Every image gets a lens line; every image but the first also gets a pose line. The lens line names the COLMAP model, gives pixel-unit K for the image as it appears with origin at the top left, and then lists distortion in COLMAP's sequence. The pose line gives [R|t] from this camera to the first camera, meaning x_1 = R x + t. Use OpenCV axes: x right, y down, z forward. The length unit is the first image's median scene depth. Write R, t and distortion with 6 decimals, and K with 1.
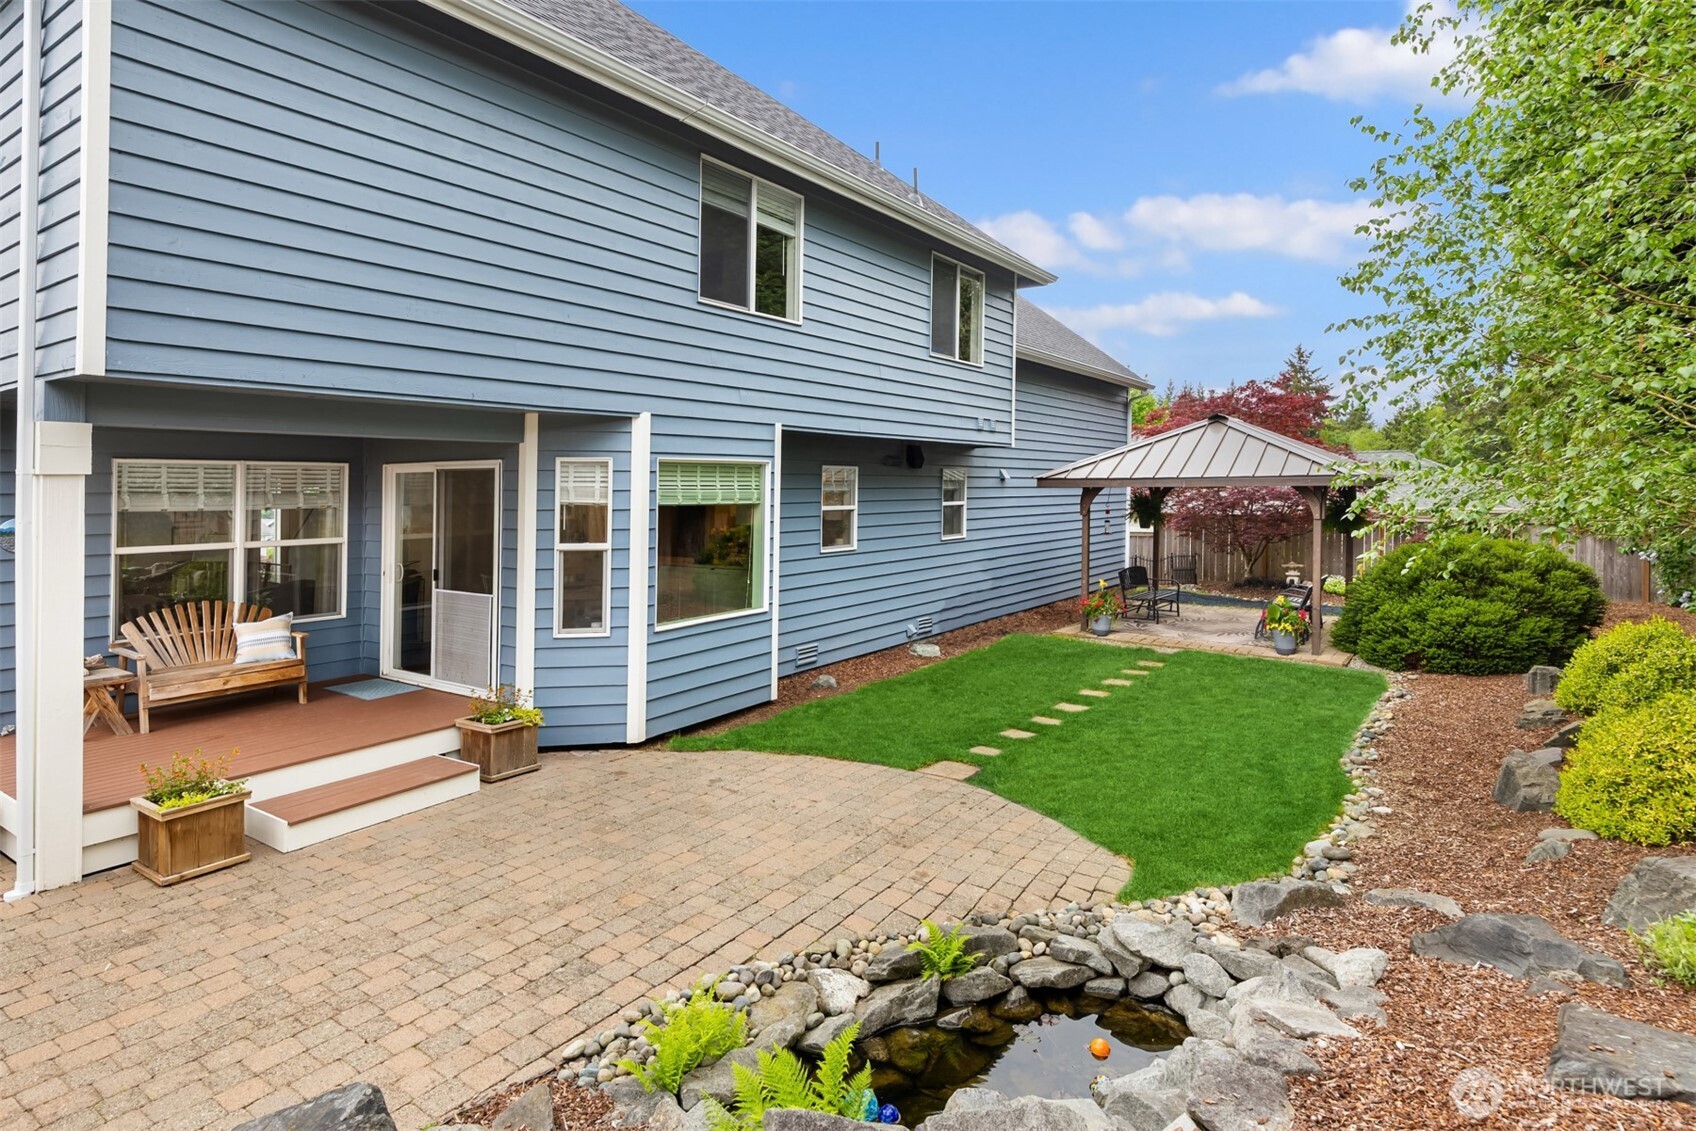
lens RADIAL K [[900.3, 0, 842.4], [0, 900.3, 486.7], [0, 0, 1]] dist [0.002976, 0.000420]
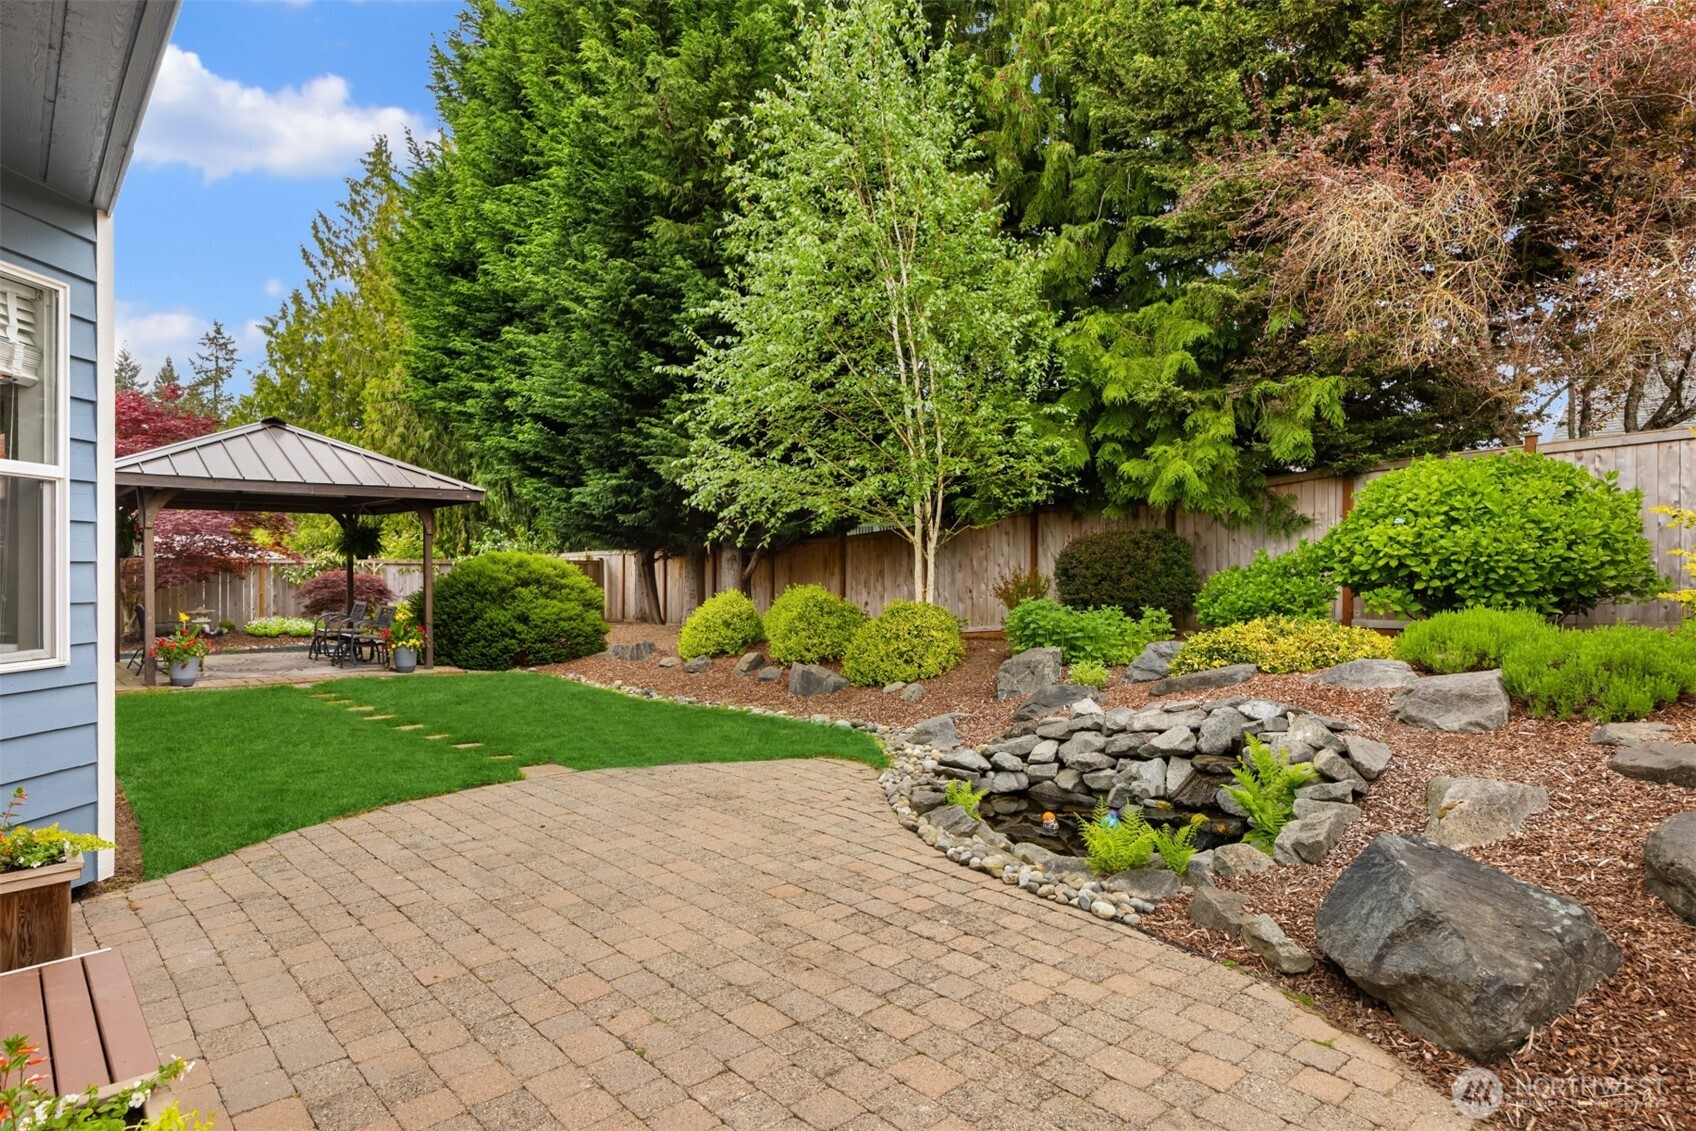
lens RADIAL K [[945.1, 0, 846.3], [0, 945.1, 581.6], [0, 0, 1]] dist [0.002417, 0.000495]
pose [[0.223431, -0.015203, 0.974601, -0.876547], [-0.000560, 0.999876, 0.015725, 0.154725], [-0.974720, -0.004059, 0.223395, 0.664870]]
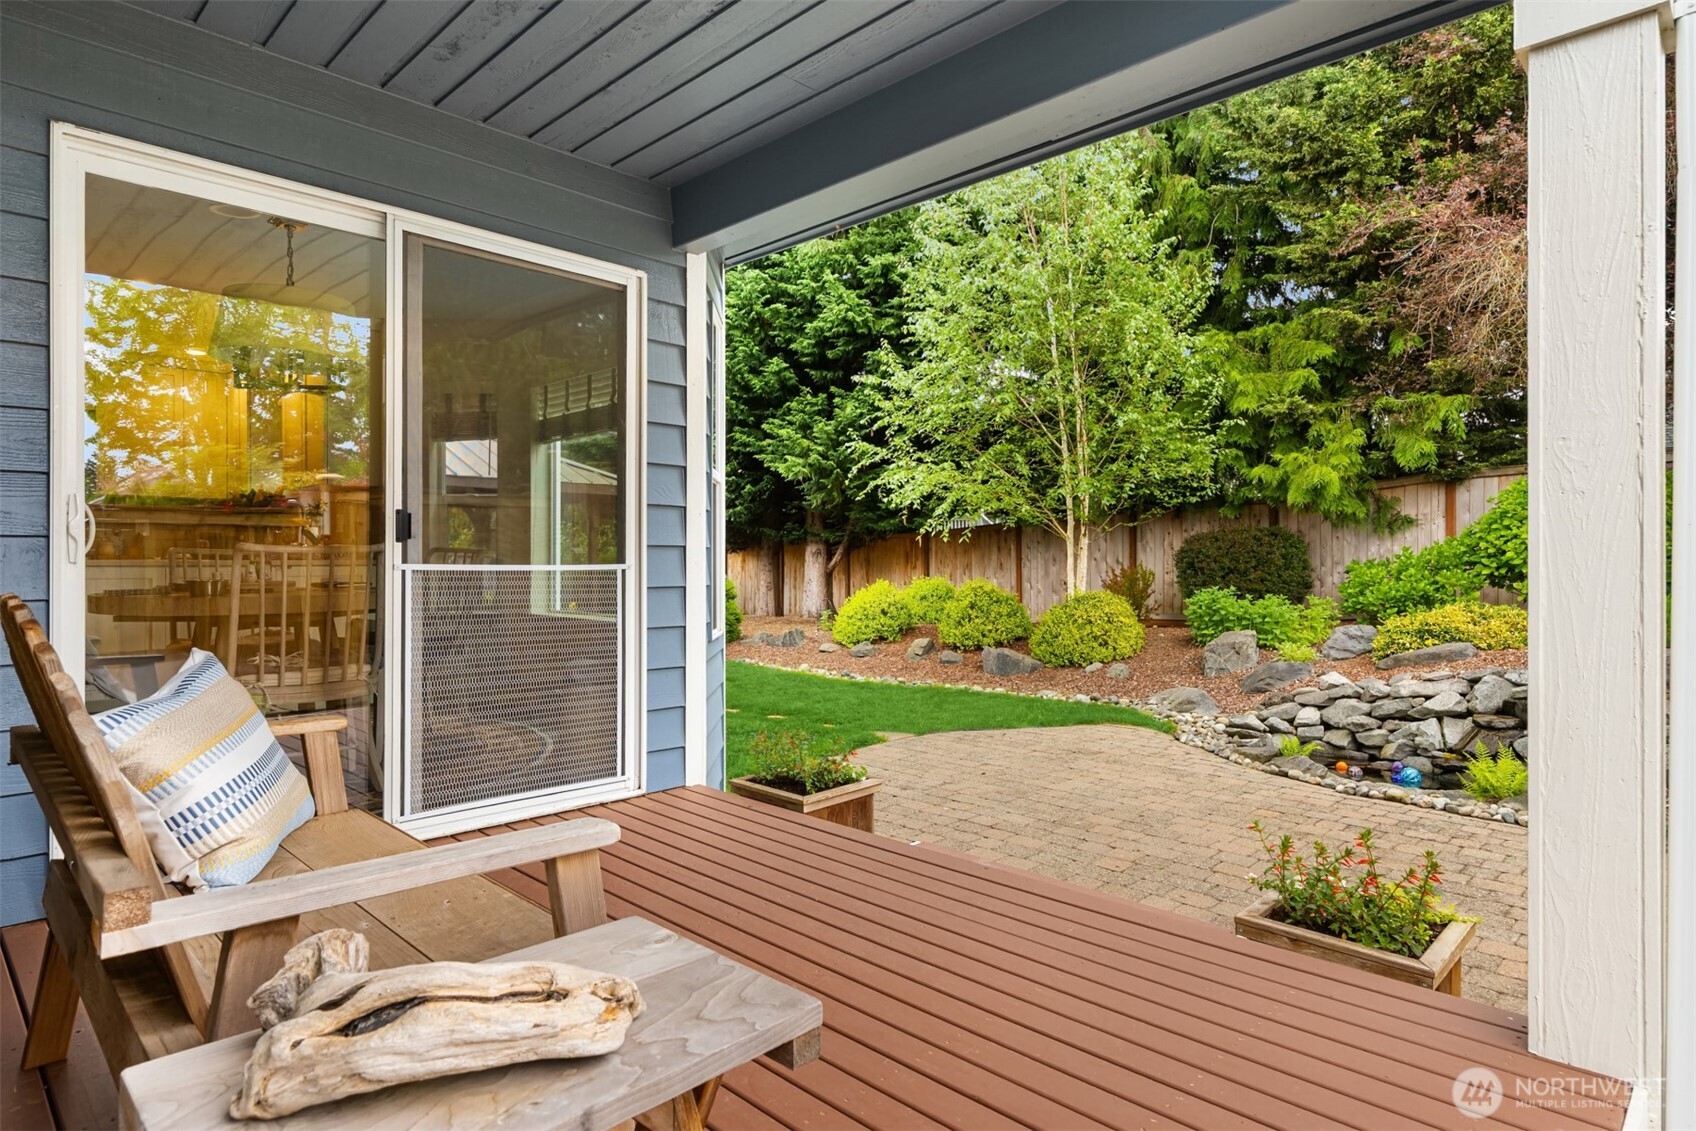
lens RADIAL K [[941.4, 0, 854.6], [0, 941.4, 571.2], [0, 0, 1]] dist [0.004267, -0.000077]
pose [[0.165147, -0.008950, 0.986228, -1.141888], [-0.004369, 0.999942, 0.009806, 0.160978], [-0.986259, -0.005928, 0.165098, 1.103848]]
